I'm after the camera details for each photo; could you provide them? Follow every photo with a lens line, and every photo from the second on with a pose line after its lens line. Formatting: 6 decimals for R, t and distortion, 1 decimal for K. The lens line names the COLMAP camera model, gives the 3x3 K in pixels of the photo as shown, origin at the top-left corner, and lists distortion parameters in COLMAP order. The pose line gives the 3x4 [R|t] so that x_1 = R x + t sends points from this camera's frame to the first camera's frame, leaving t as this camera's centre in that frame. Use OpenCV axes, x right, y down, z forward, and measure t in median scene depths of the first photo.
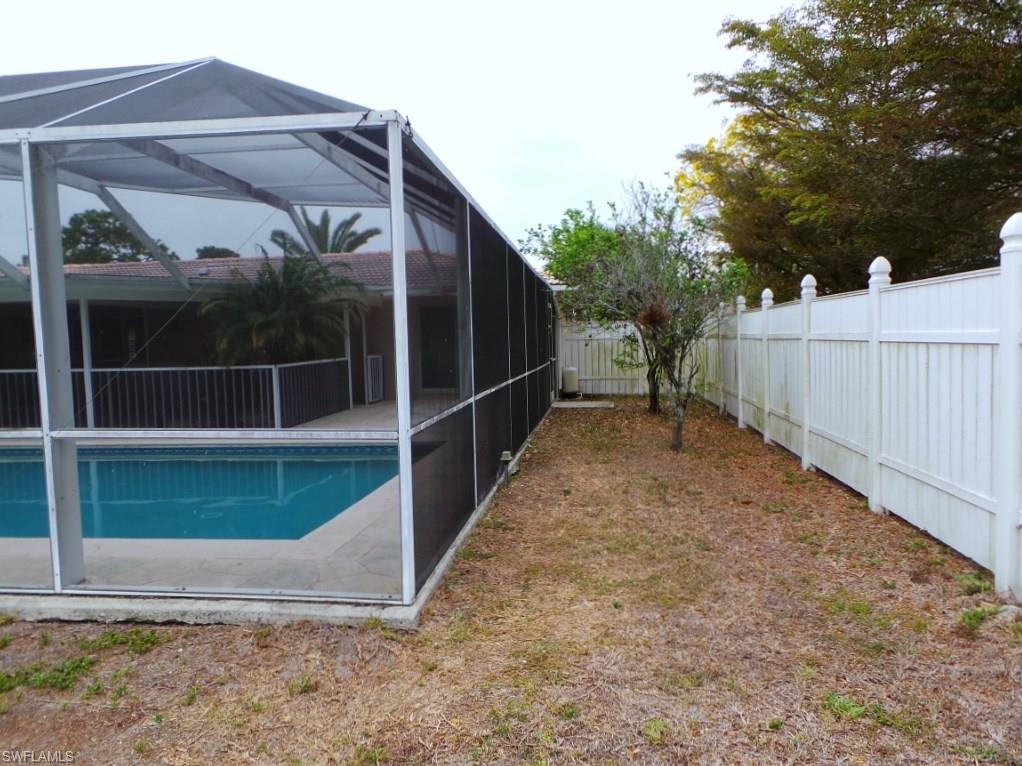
lens RADIAL K [[706.1, 0, 511.0], [0, 706.1, 379.7], [0, 0, 1]] dist [0.004354, 0.001222]
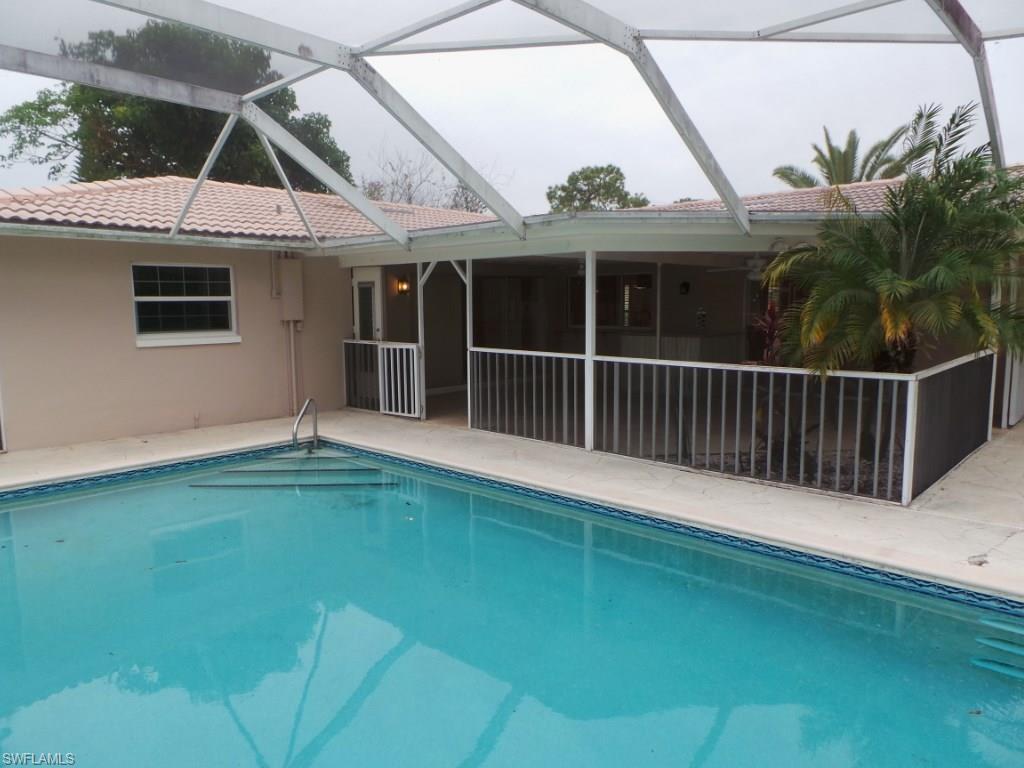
lens RADIAL K [[707.5, 0, 511.8], [0, 707.5, 386.5], [0, 0, 1]] dist [0.004354, 0.001222]
pose [[0.810438, 0.090473, -0.578796, -0.091195], [-0.046382, 0.994811, 0.090555, -0.014833], [0.583985, -0.046544, 0.810429, 0.140233]]
